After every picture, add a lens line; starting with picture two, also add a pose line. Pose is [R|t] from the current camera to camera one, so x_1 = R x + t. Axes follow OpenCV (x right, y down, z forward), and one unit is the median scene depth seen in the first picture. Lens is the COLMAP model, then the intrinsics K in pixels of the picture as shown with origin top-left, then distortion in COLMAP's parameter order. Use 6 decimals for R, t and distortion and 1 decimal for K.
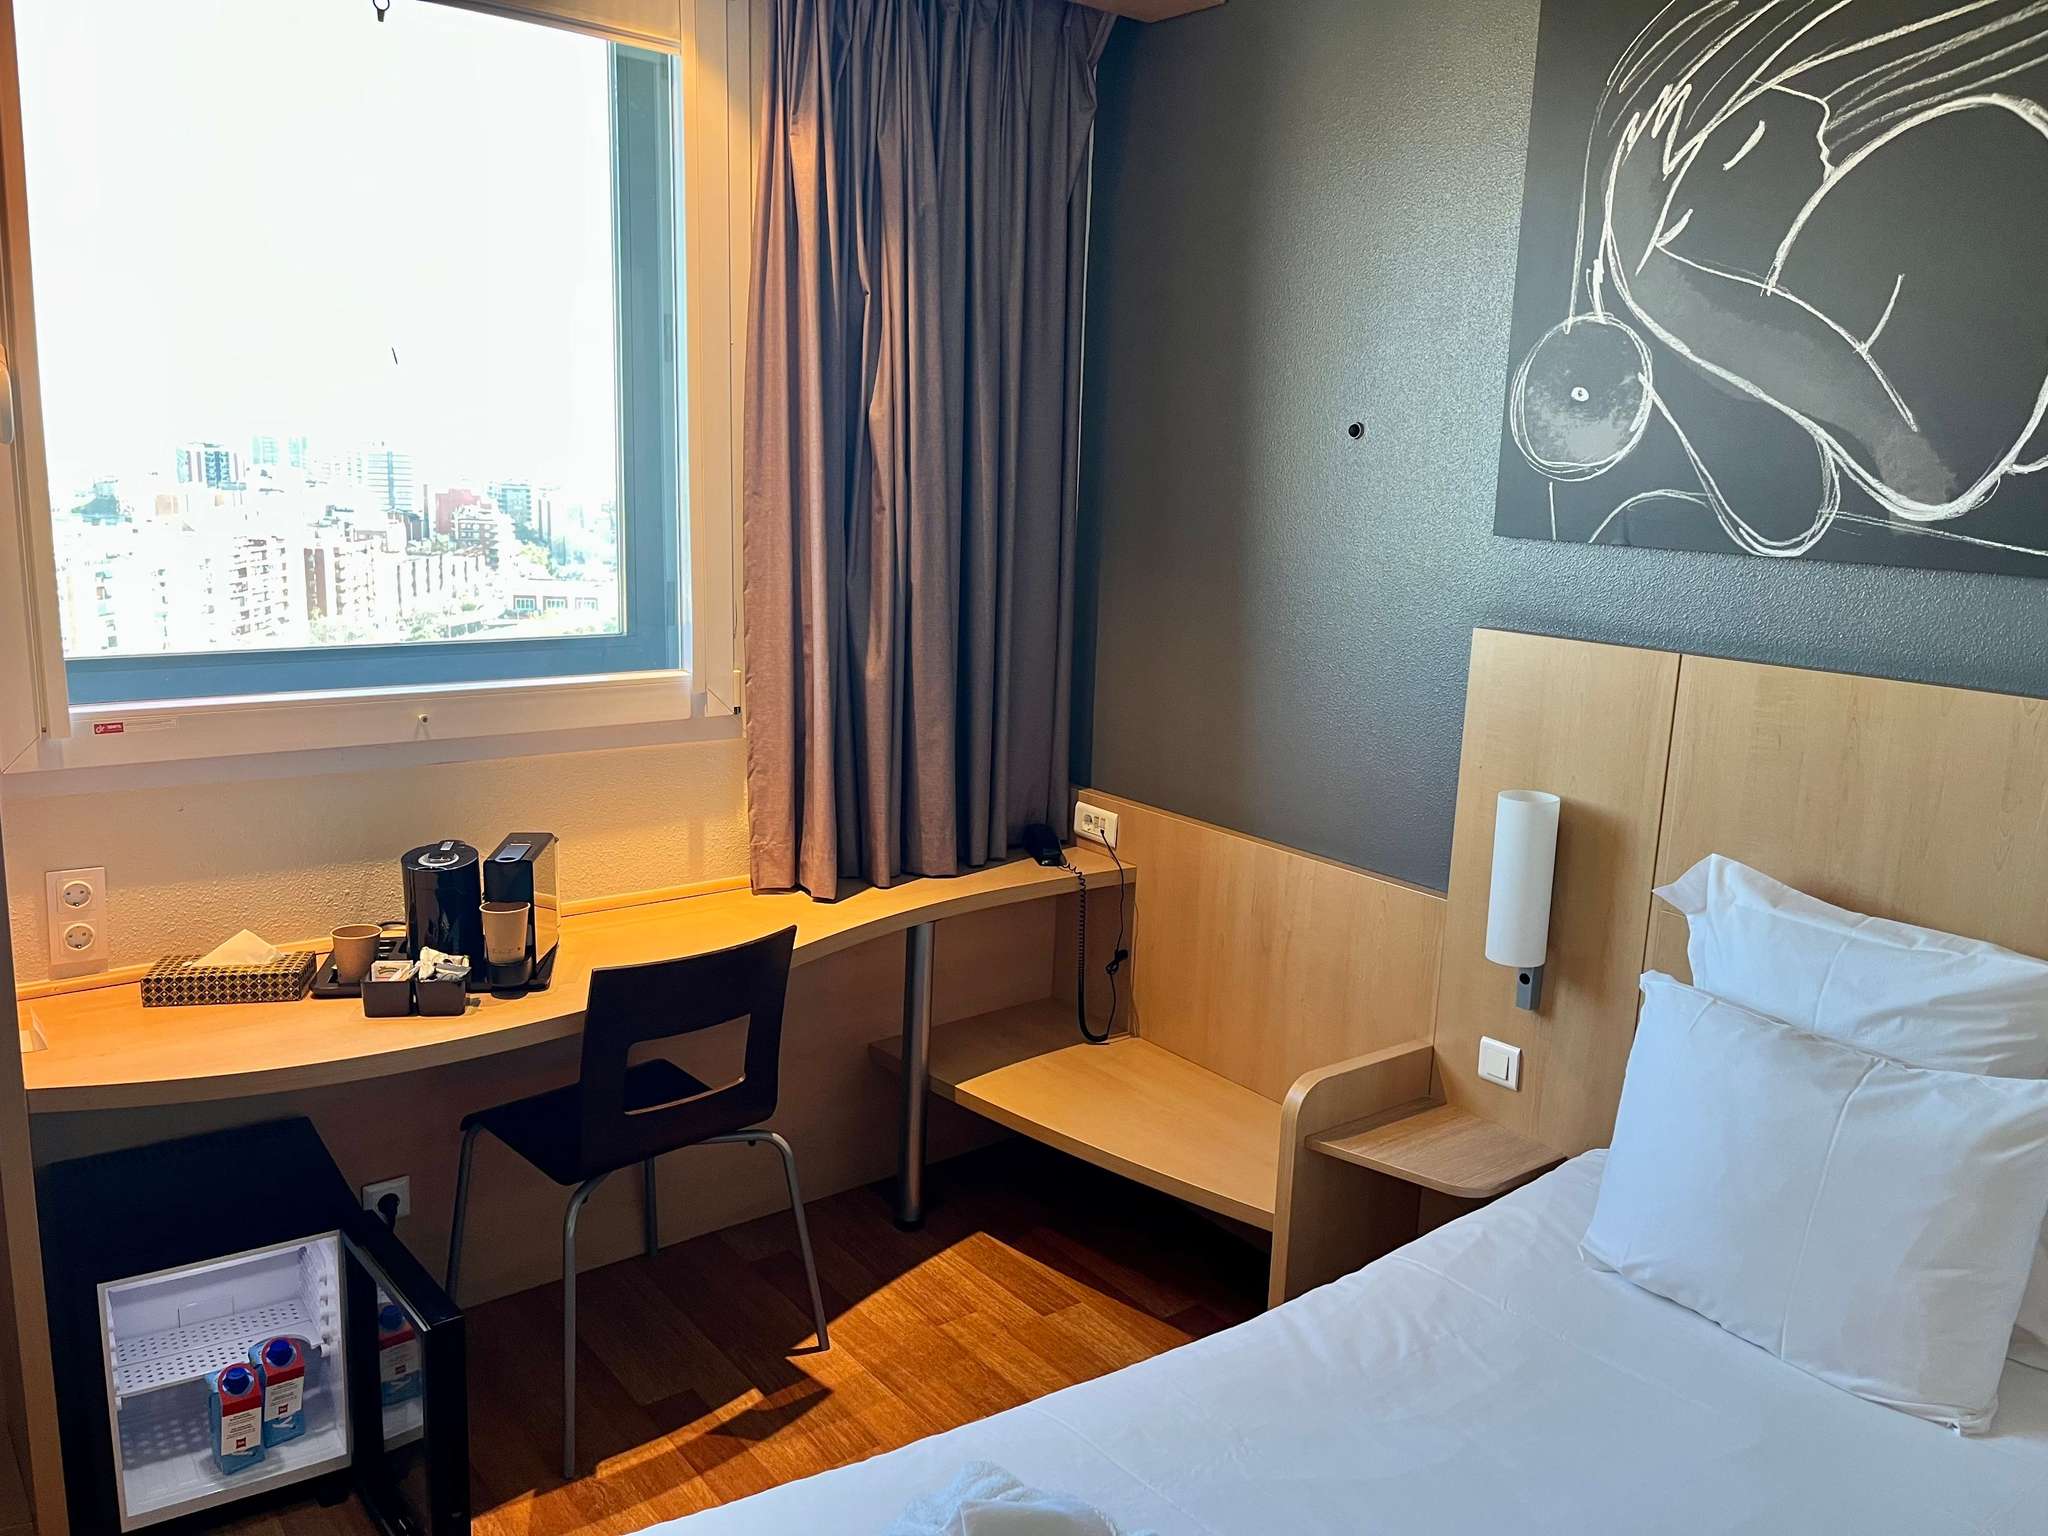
lens RADIAL K [[1535.5, 0, 1041.6], [0, 1535.5, 767.9], [0, 0, 1]] dist [0.069108, -0.067058]
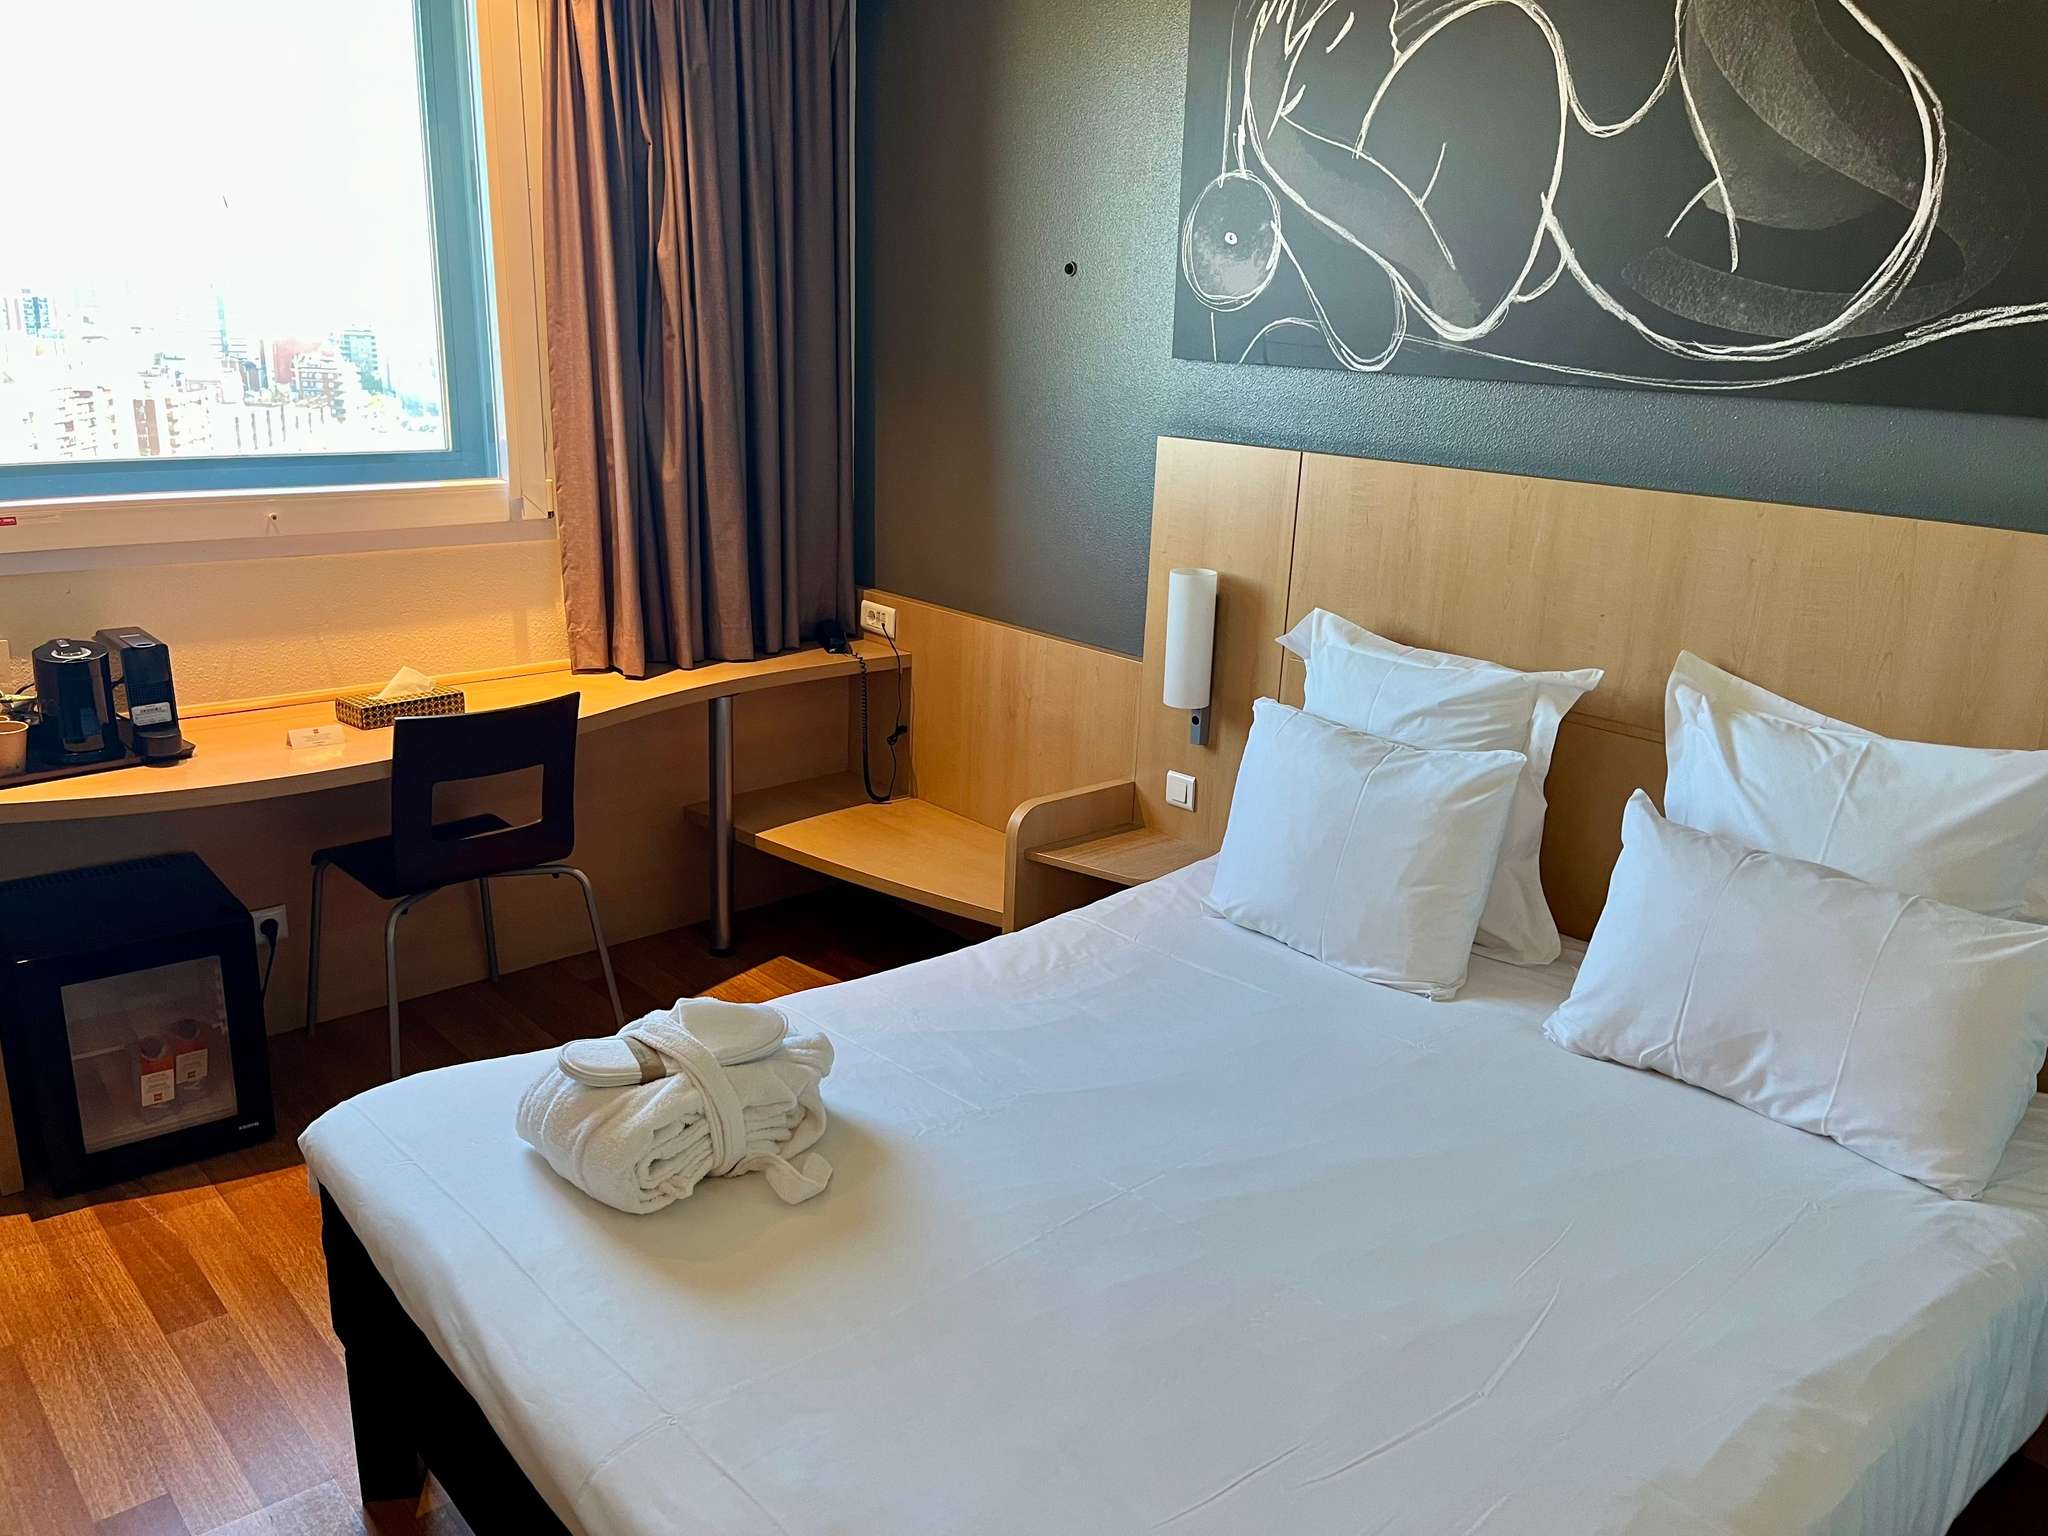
lens RADIAL K [[1541.9, 0, 1024.0], [0, 1541.9, 768.0], [0, 0, 1]] dist [0.062322, -0.056606]
pose [[0.997747, -0.020148, 0.063996, 0.092856], [0.014088, 0.995493, 0.093781, 0.055945], [-0.065597, -0.092668, 0.993534, -0.238141]]
